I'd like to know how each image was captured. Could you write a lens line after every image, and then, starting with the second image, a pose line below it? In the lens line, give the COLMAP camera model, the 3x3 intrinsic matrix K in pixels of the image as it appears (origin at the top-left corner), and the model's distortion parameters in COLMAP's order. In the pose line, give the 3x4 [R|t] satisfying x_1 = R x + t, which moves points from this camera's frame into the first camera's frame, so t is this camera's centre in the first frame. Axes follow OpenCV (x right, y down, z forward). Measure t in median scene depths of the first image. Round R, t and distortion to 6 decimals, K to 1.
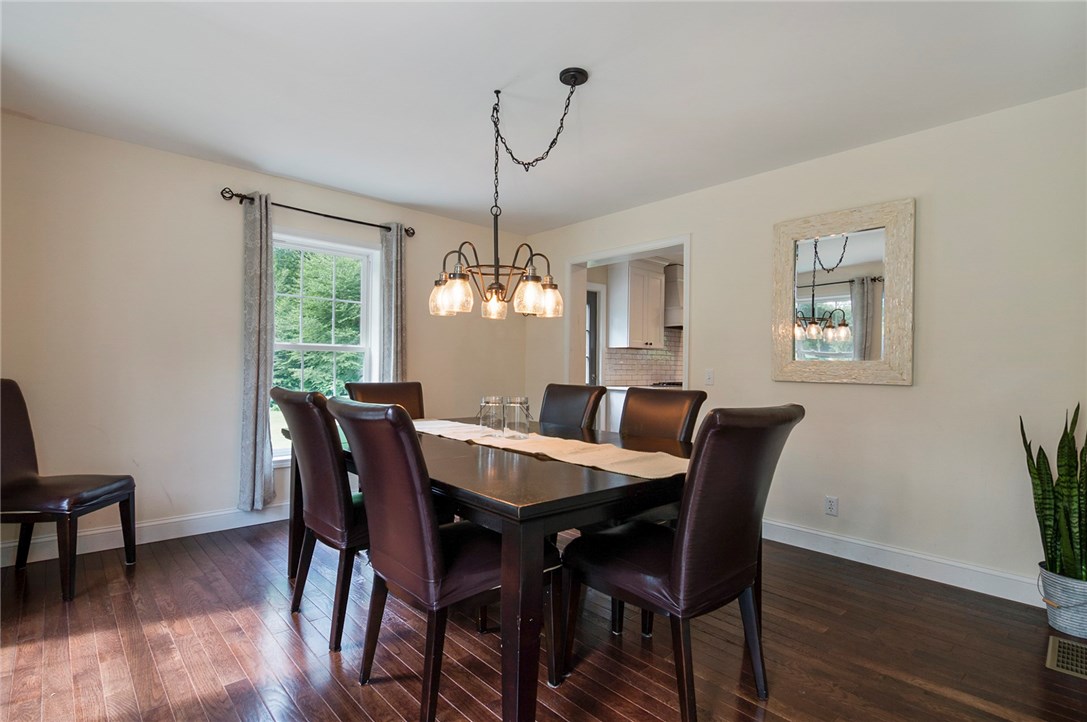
lens RADIAL K [[540.1, 0, 541.1], [0, 540.1, 349.9], [0, 0, 1]] dist [-0.000180, 0.000012]
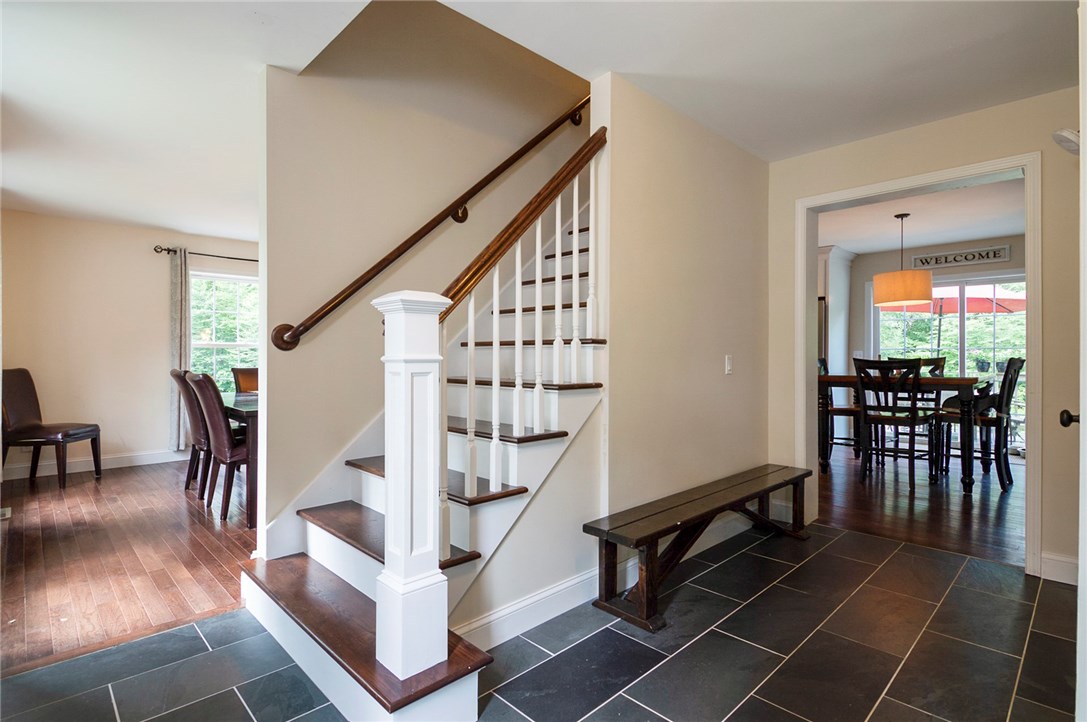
lens RADIAL K [[543.5, 0, 542.9], [0, 543.5, 353.0], [0, 0, 1]] dist [-0.005235, -0.001321]
pose [[0.999645, -0.001684, 0.026607, 0.567038], [0.001254, 0.999868, 0.016194, -0.011136], [-0.026631, -0.016155, 0.999515, -0.699813]]
